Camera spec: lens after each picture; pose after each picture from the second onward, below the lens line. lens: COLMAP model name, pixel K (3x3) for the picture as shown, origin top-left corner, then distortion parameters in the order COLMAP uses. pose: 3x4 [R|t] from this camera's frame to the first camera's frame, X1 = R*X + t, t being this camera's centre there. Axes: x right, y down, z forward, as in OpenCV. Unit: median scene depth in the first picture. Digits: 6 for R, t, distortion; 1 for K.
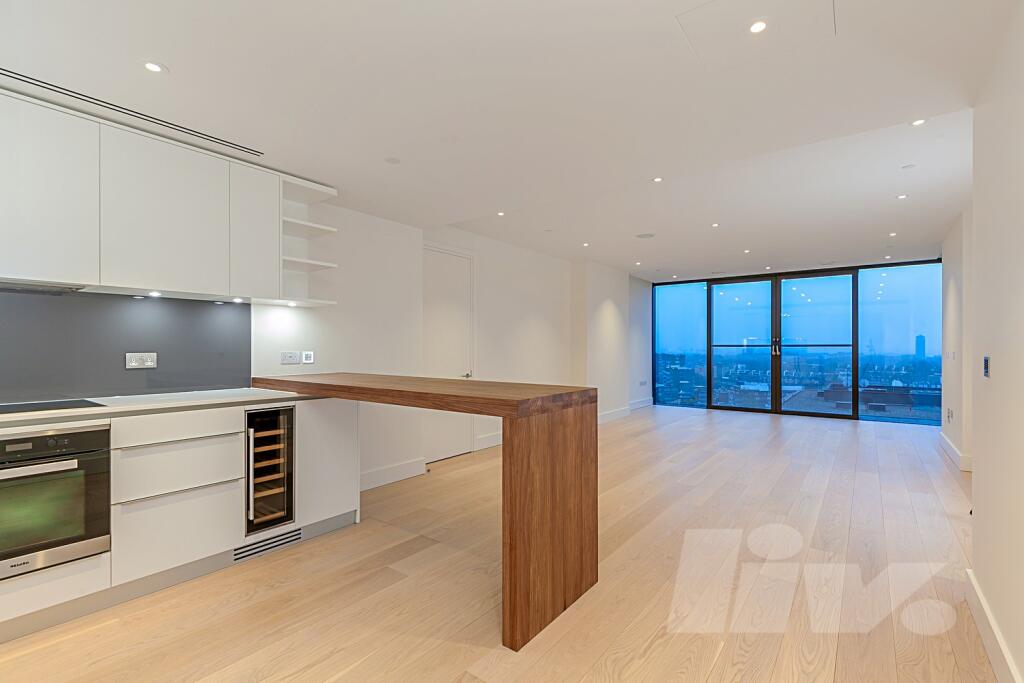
lens RADIAL K [[458.6, 0, 515.9], [0, 458.6, 348.2], [0, 0, 1]] dist [0.000687, -0.000031]
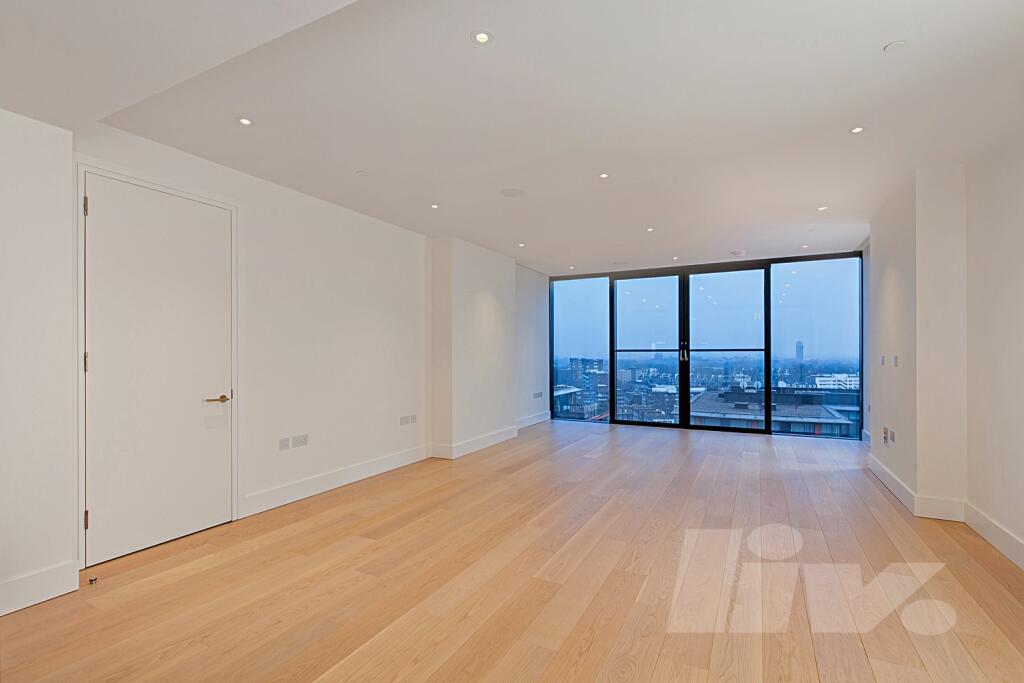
lens RADIAL K [[458.6, 0, 515.9], [0, 458.6, 348.2], [0, 0, 1]] dist [0.000687, -0.000031]
pose [[0.986110, 0.000843, 0.166089, 0.099582], [0.001002, 0.999939, -0.011021, -0.000003], [-0.166088, 0.011034, 0.986049, 0.180264]]
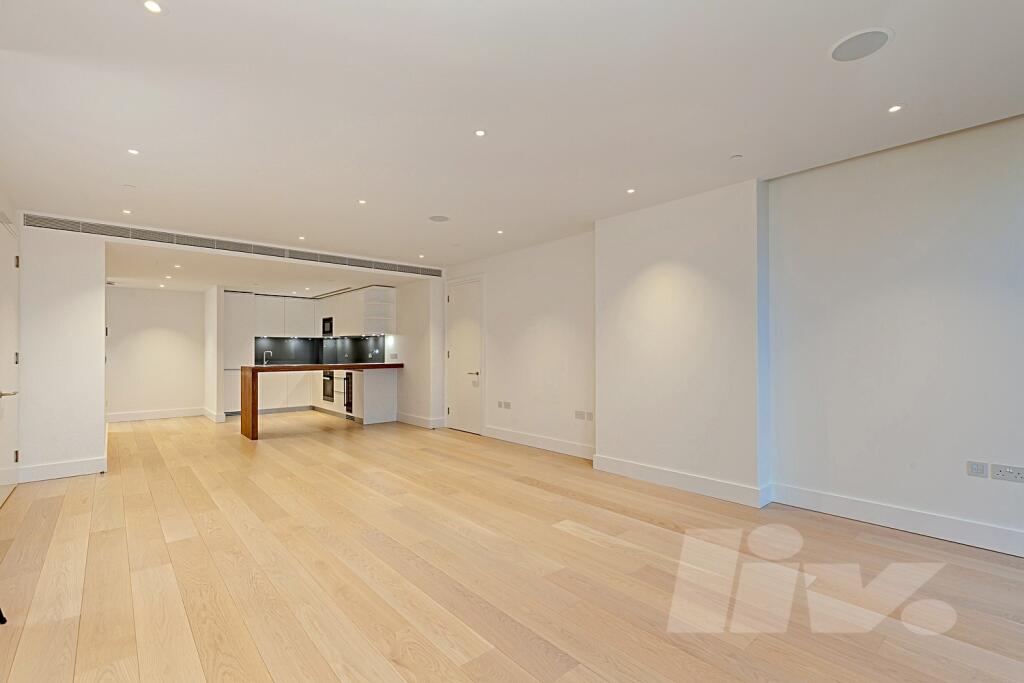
lens RADIAL K [[458.6, 0, 515.9], [0, 458.6, 348.2], [0, 0, 1]] dist [0.000687, -0.000031]
pose [[-0.192408, -0.003969, -0.981307, 0.647501], [0.003059, 0.999985, -0.004644, -0.001606], [0.981310, -0.003896, -0.192393, 0.779910]]
